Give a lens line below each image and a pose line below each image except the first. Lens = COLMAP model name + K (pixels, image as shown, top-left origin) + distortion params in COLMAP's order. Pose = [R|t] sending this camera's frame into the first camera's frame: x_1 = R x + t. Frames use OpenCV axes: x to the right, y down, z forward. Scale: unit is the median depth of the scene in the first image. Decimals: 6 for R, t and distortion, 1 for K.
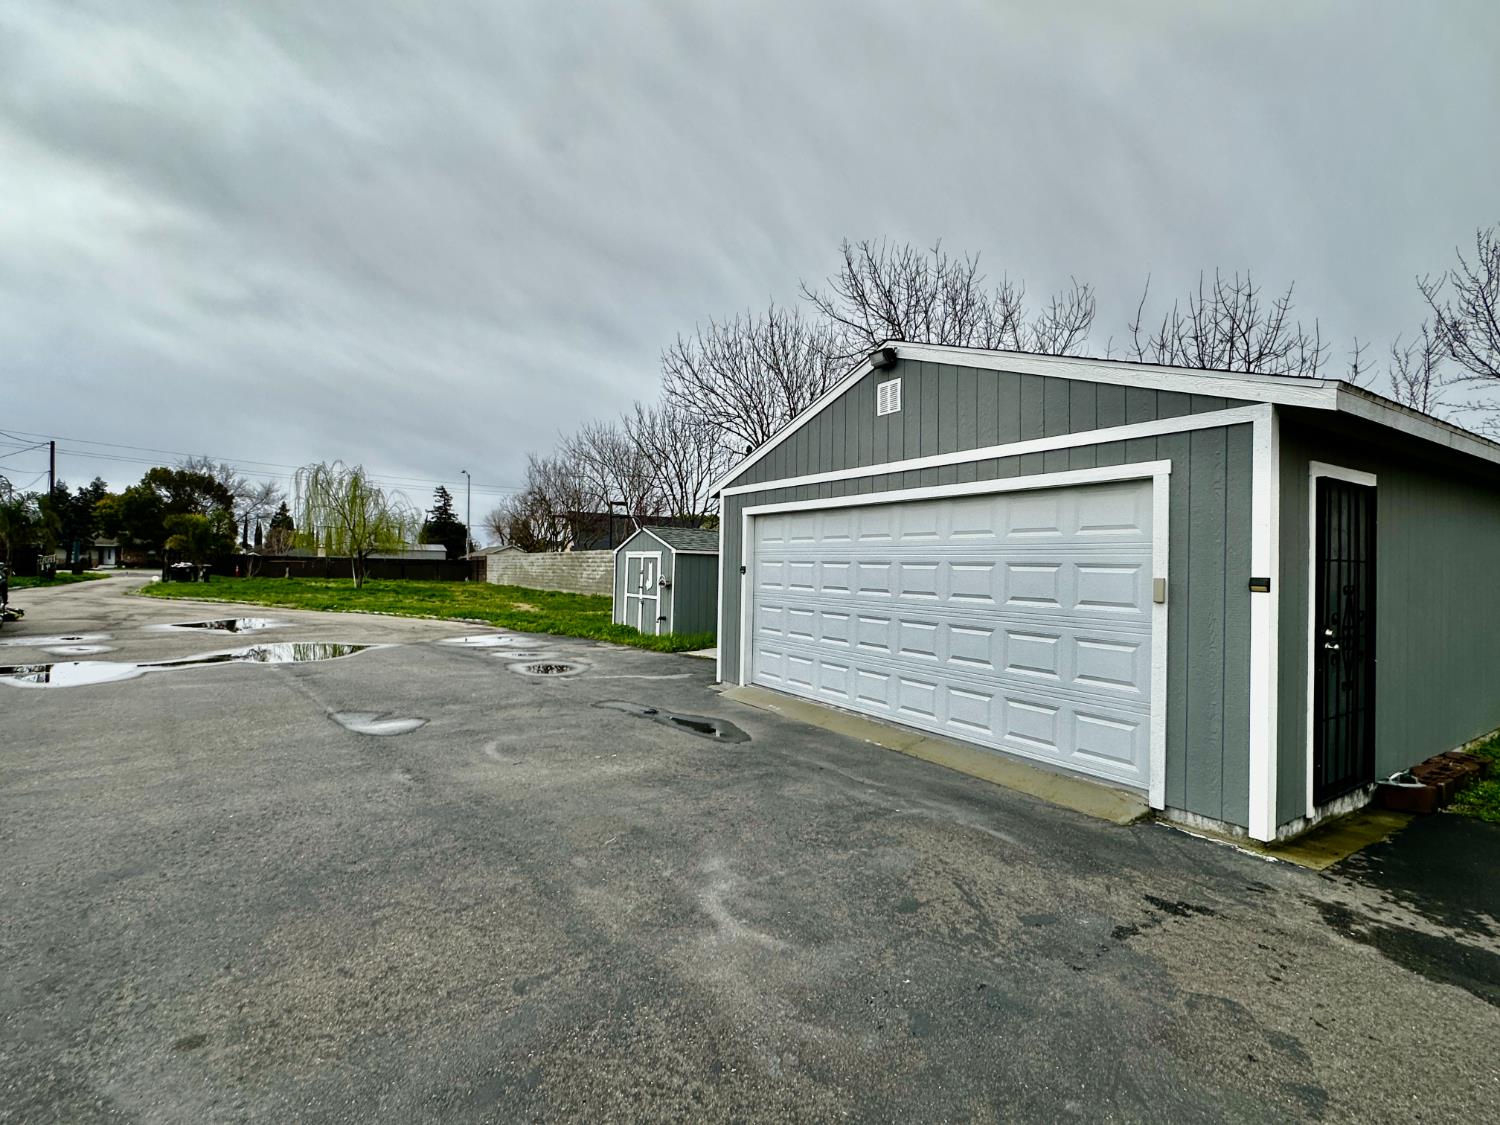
lens RADIAL K [[700.0, 0, 751.5], [0, 700.0, 569.6], [0, 0, 1]] dist [-0.017708, -0.000248]
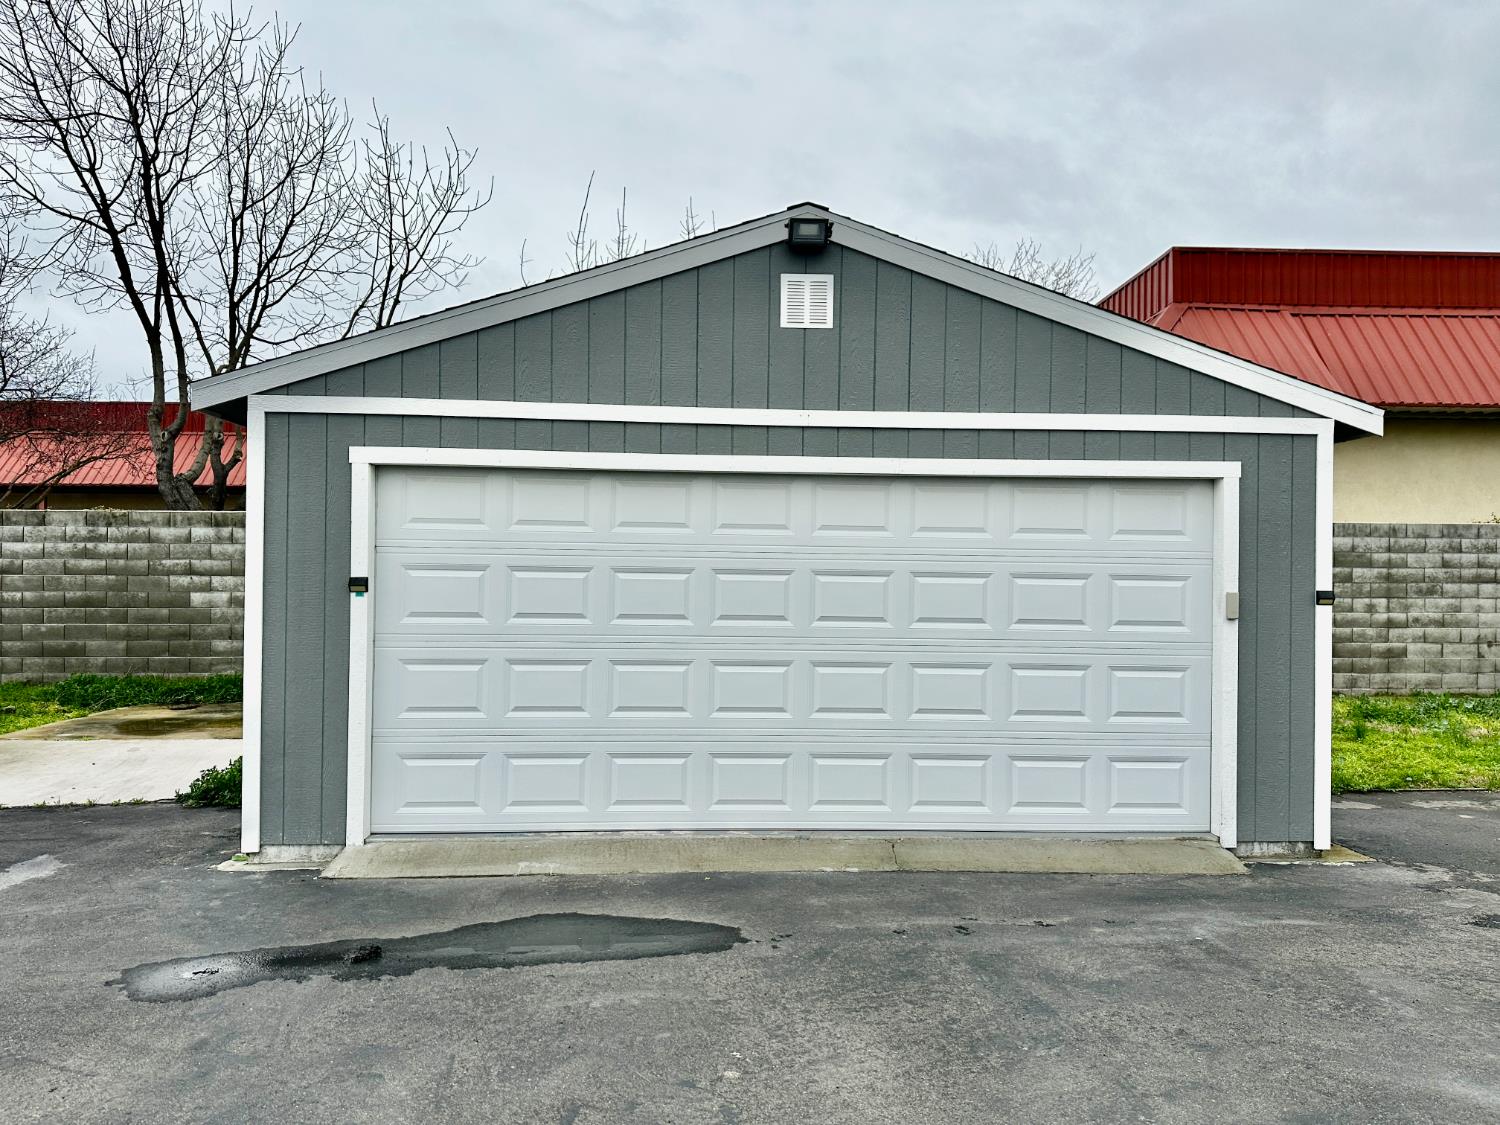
lens RADIAL K [[1031.1, 0, 751.2], [0, 1031.1, 571.5], [0, 0, 1]] dist [-0.002916, -0.013221]
pose [[0.508859, -0.005365, 0.860833, -0.800570], [0.001080, 0.999984, 0.005594, -0.020795], [-0.860849, -0.001917, 0.508857, 0.778816]]
